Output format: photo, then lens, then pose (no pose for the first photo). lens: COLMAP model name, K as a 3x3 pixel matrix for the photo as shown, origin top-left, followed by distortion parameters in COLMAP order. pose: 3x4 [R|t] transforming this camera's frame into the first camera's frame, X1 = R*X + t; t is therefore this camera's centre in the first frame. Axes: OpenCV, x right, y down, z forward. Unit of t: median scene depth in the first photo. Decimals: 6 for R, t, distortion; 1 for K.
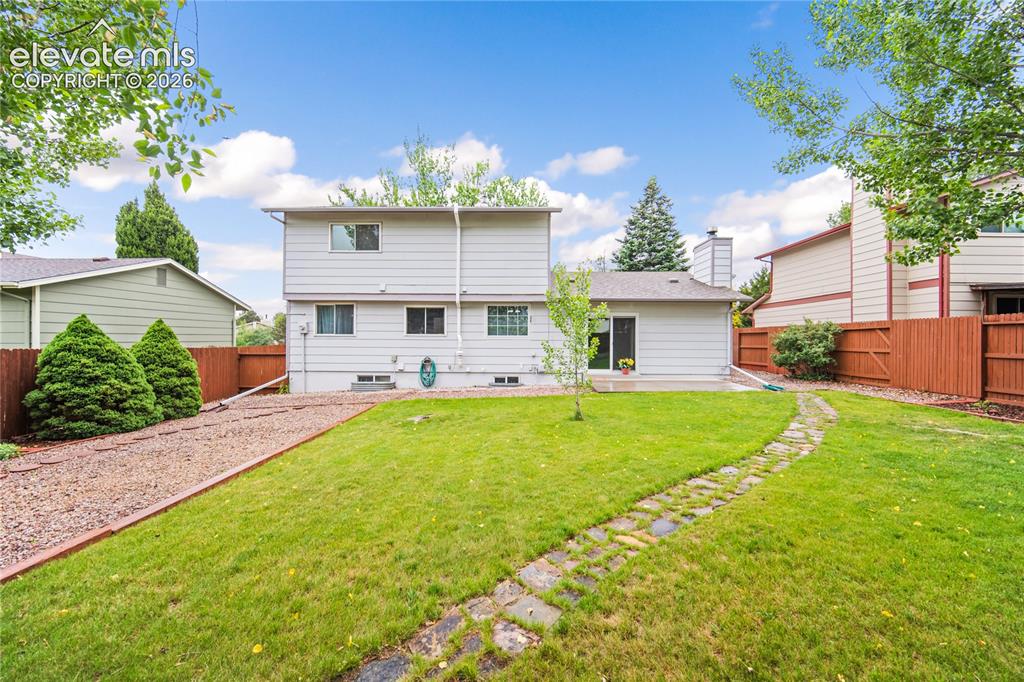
lens RADIAL K [[403.2, 0, 516.4], [0, 403.2, 339.7], [0, 0, 1]] dist [-0.001107, 0.000296]
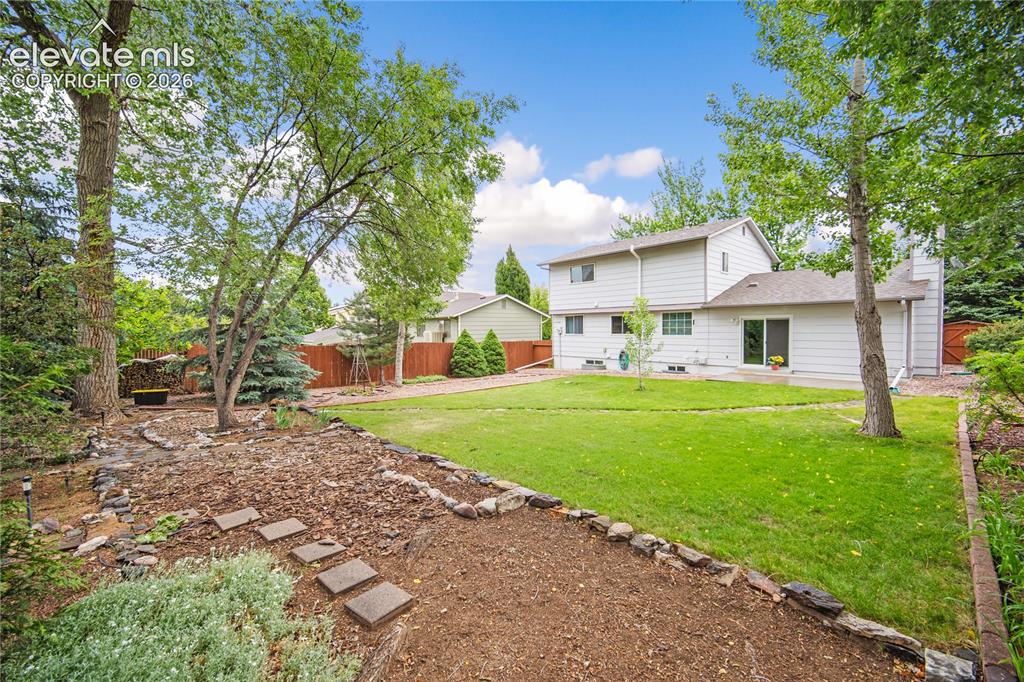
lens RADIAL K [[403.2, 0, 521.1], [0, 403.2, 344.1], [0, 0, 1]] dist [-0.001107, 0.000296]
pose [[0.692808, 0.018751, -0.720878, 0.583614], [0.010318, 0.999302, 0.035910, -0.033459], [0.721048, -0.032316, 0.692131, -0.290128]]
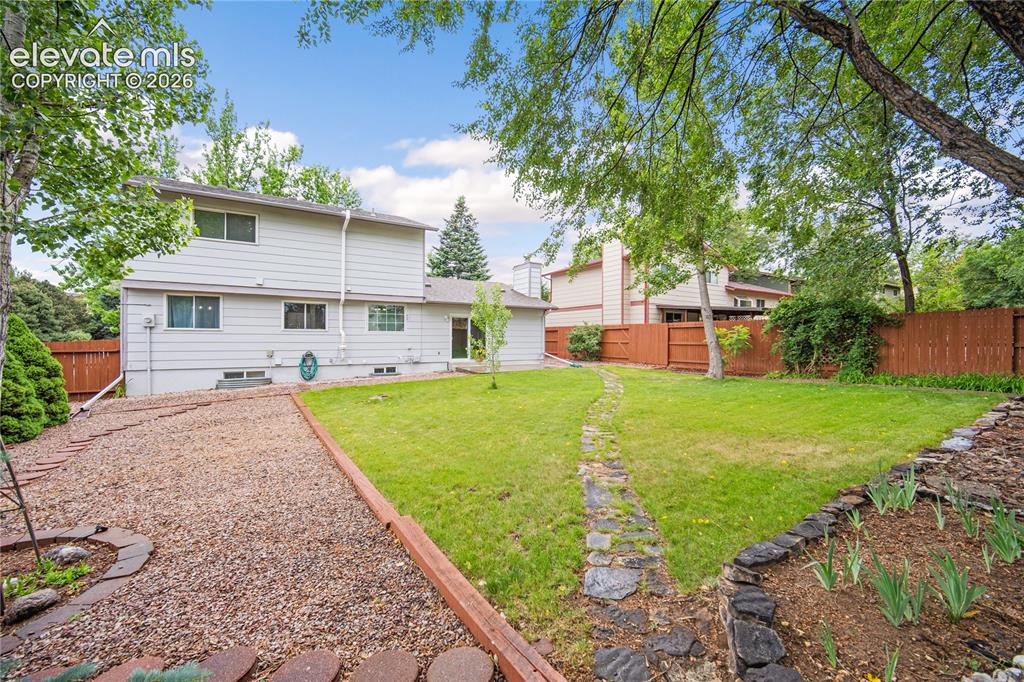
lens RADIAL K [[403.2, 0, 518.6], [0, 403.2, 340.0], [0, 0, 1]] dist [-0.001107, 0.000296]
pose [[0.841722, -0.003799, 0.539898, -0.326424], [-0.001351, 0.999957, 0.009142, 0.003806], [-0.539910, -0.008425, 0.841681, -0.165695]]
